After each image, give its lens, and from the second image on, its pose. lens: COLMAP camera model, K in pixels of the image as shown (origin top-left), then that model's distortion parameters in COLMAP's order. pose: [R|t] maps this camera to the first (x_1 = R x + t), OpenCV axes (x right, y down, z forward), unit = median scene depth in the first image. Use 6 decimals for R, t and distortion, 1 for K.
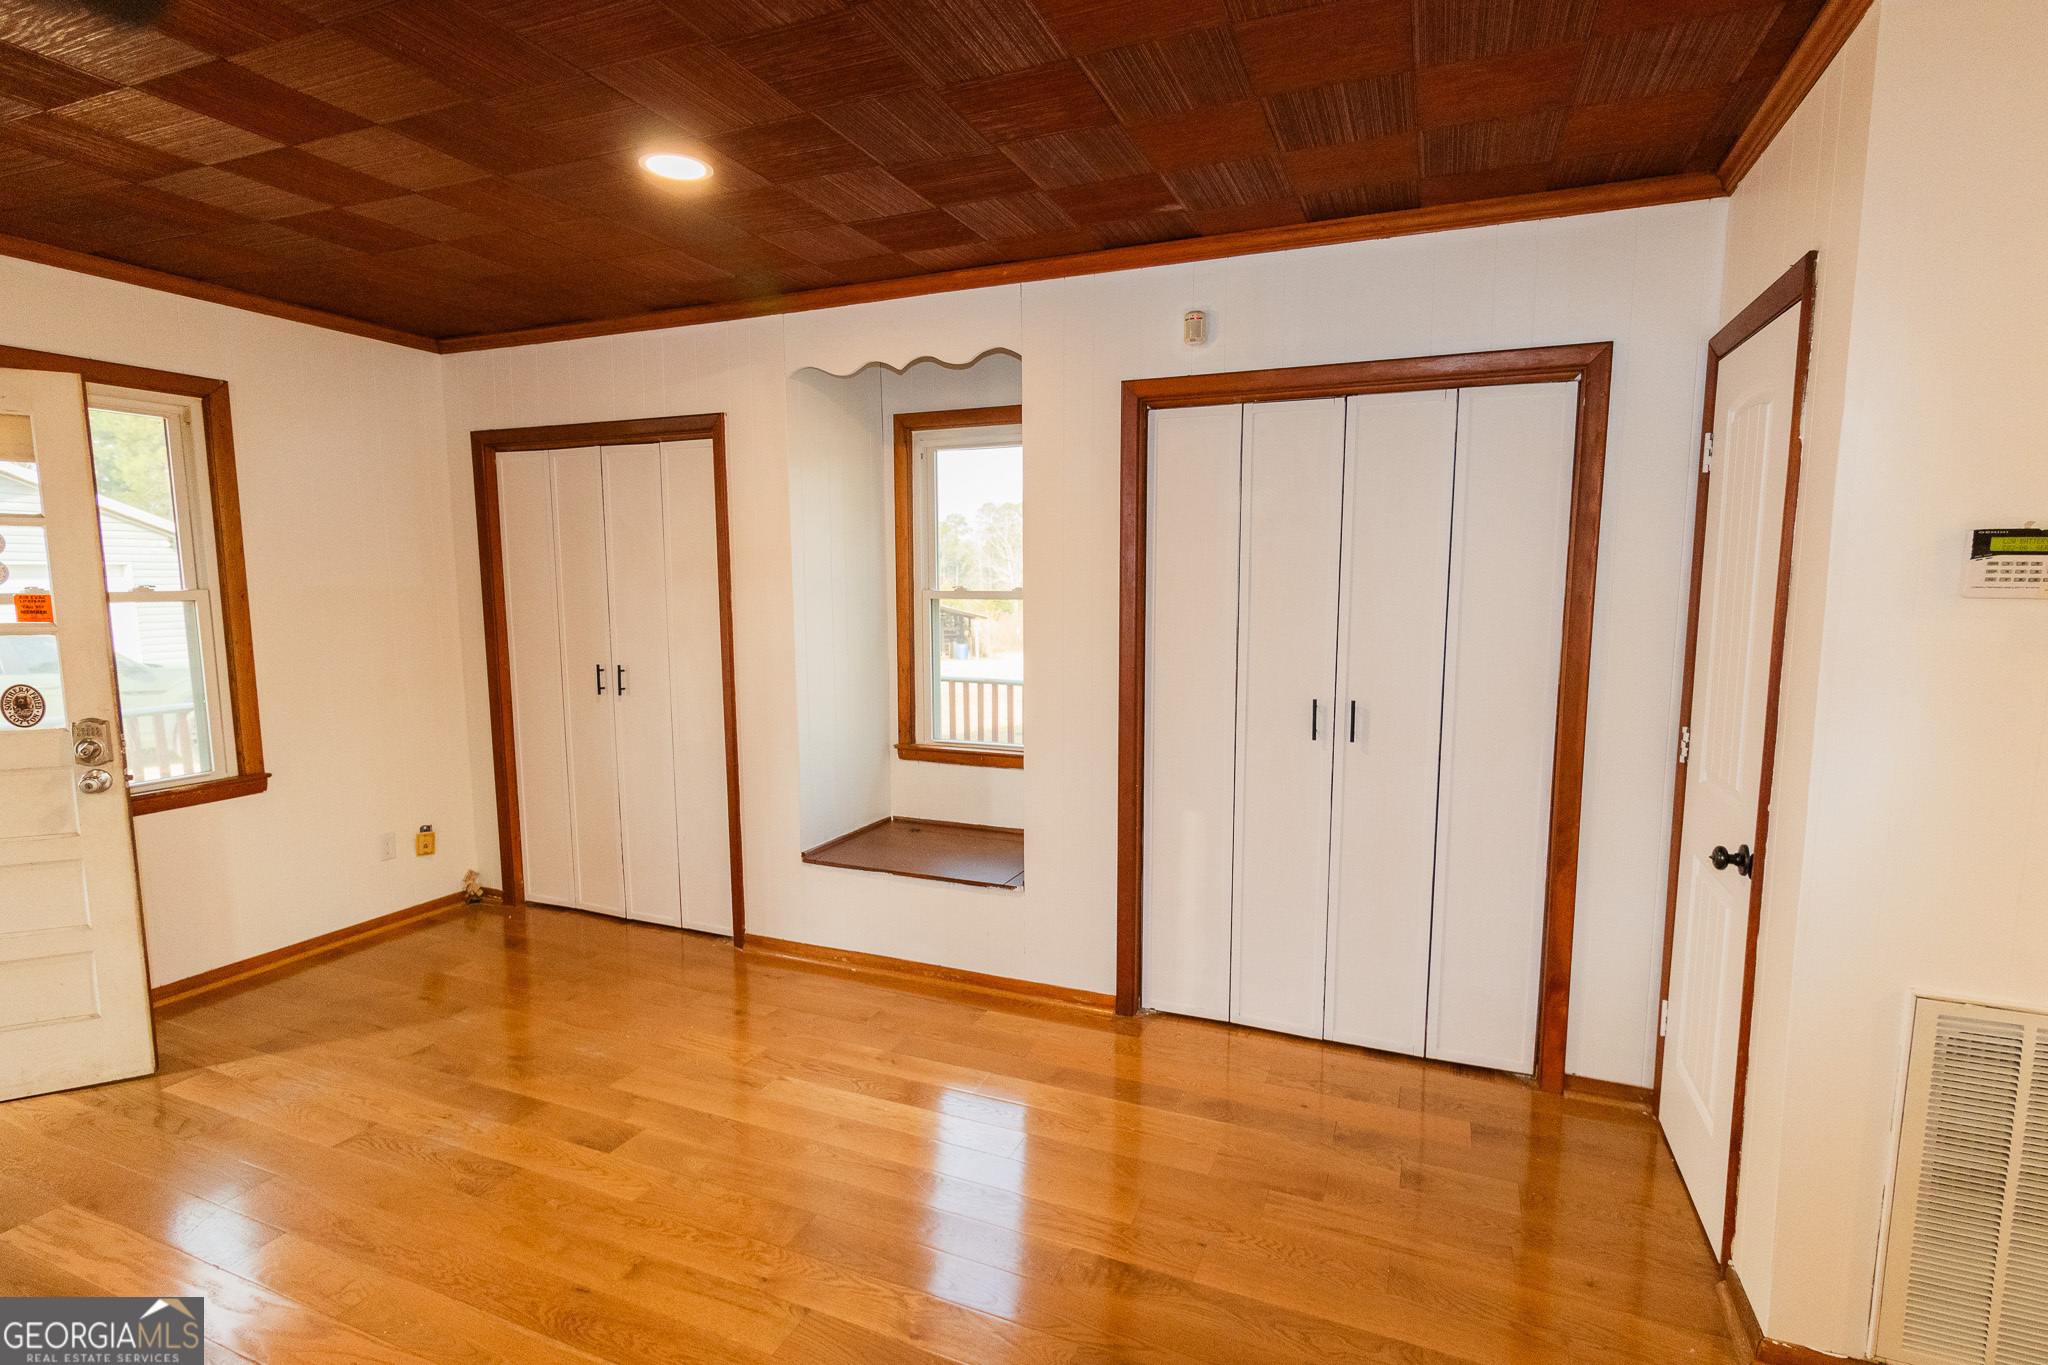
lens RADIAL K [[965.4, 0, 1031.3], [0, 965.4, 689.3], [0, 0, 1]] dist [-0.000611, -0.010975]
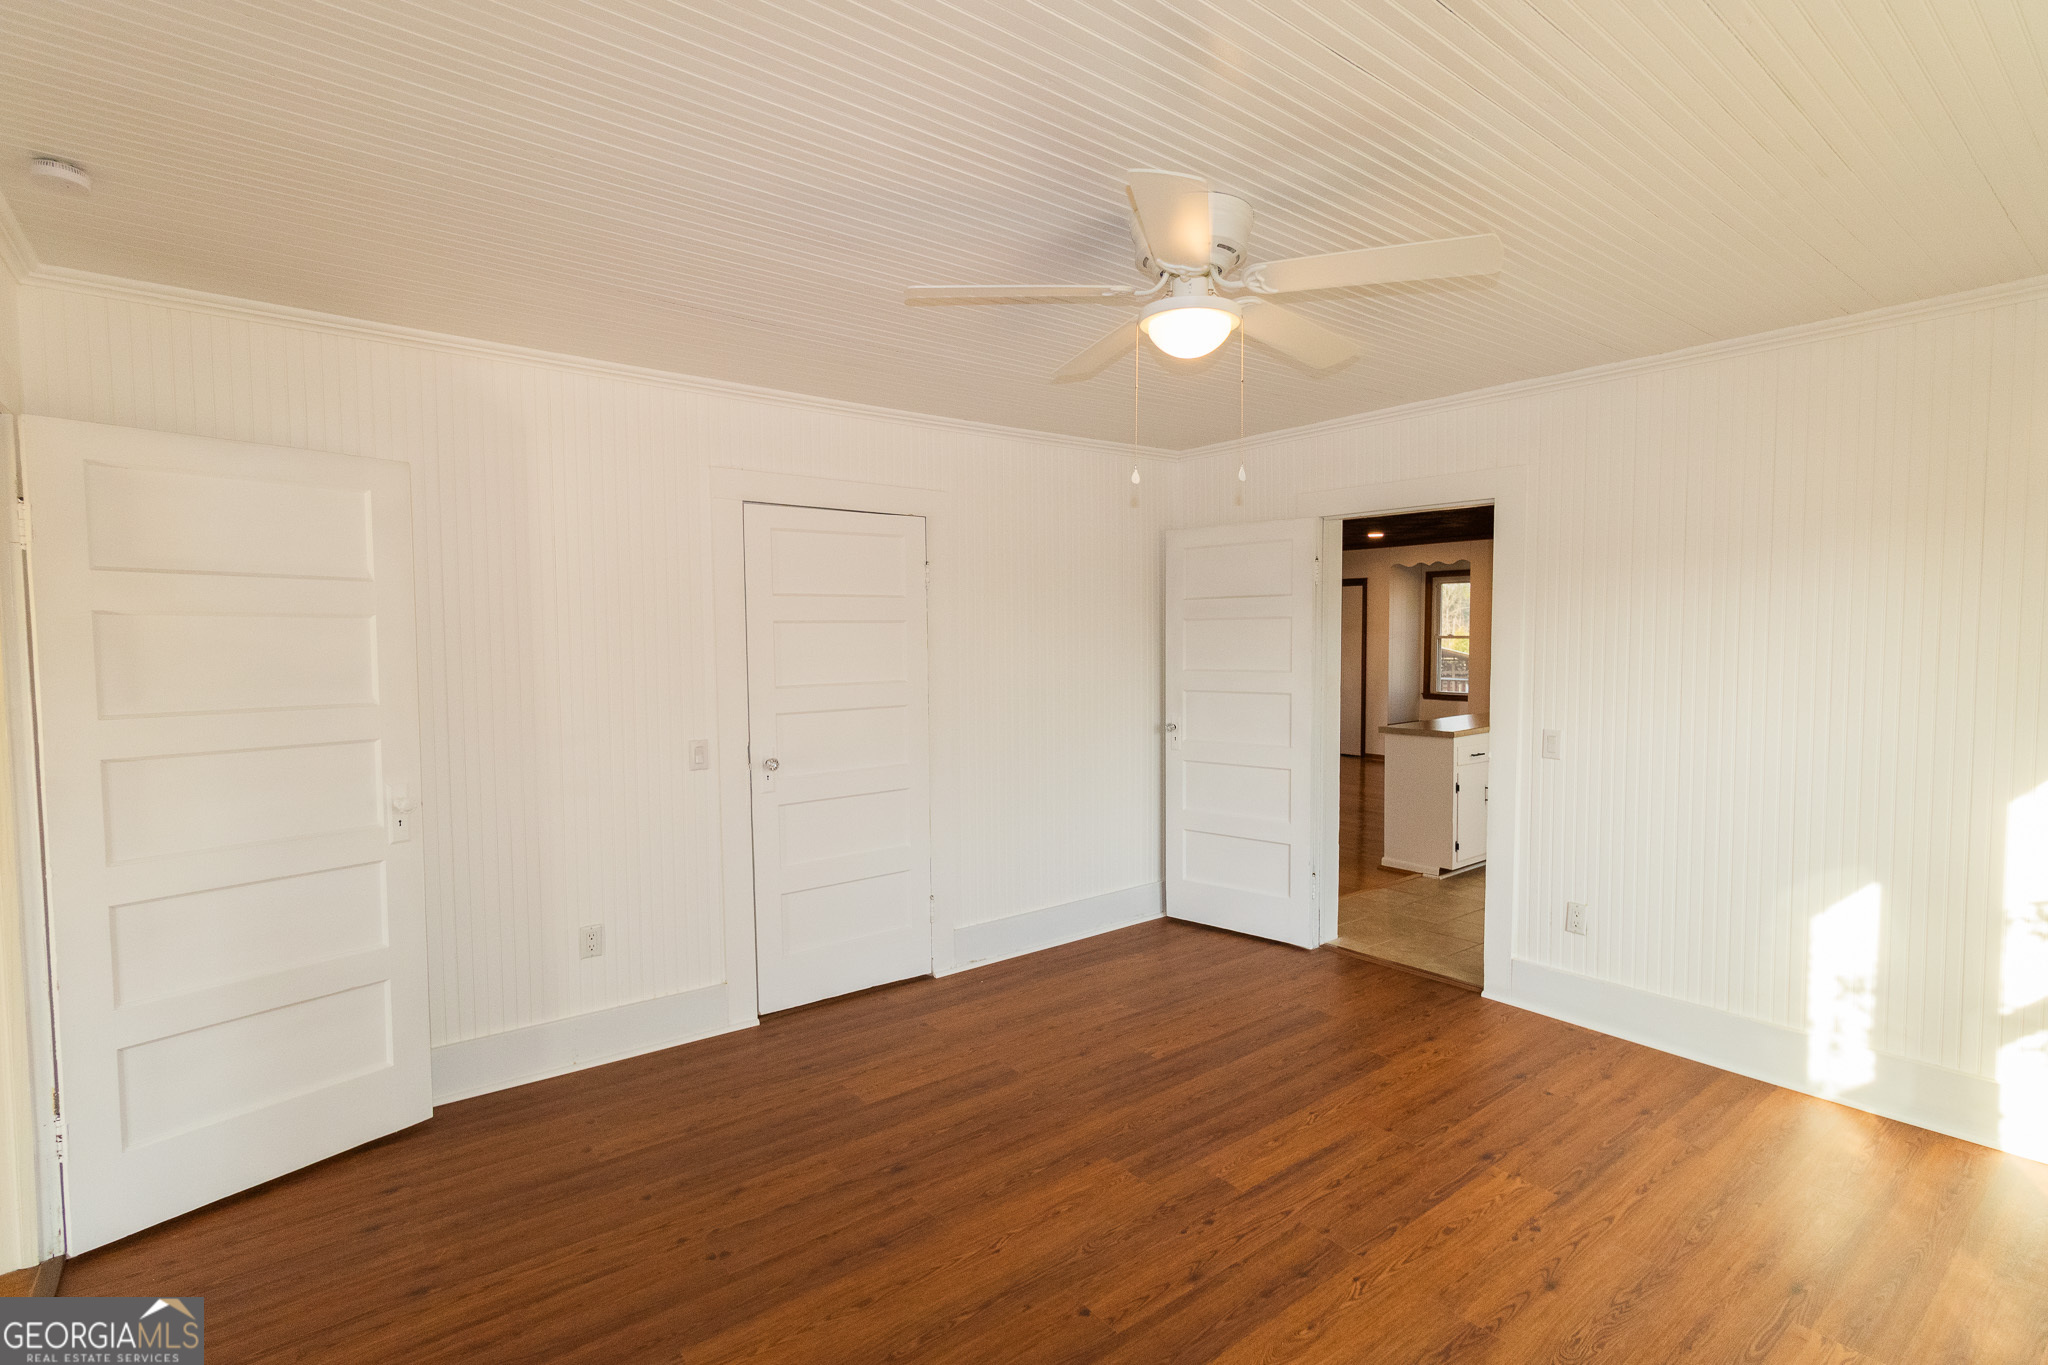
lens RADIAL K [[963.1, 0, 1024.0], [0, 963.1, 682.5], [0, 0, 1]] dist [-0.000900, 0.000014]
pose [[0.864349, 0.028936, -0.502059, 0.274997], [-0.058105, 0.997403, -0.042549, 0.231871], [0.499525, 0.065949, 0.863786, -2.087558]]
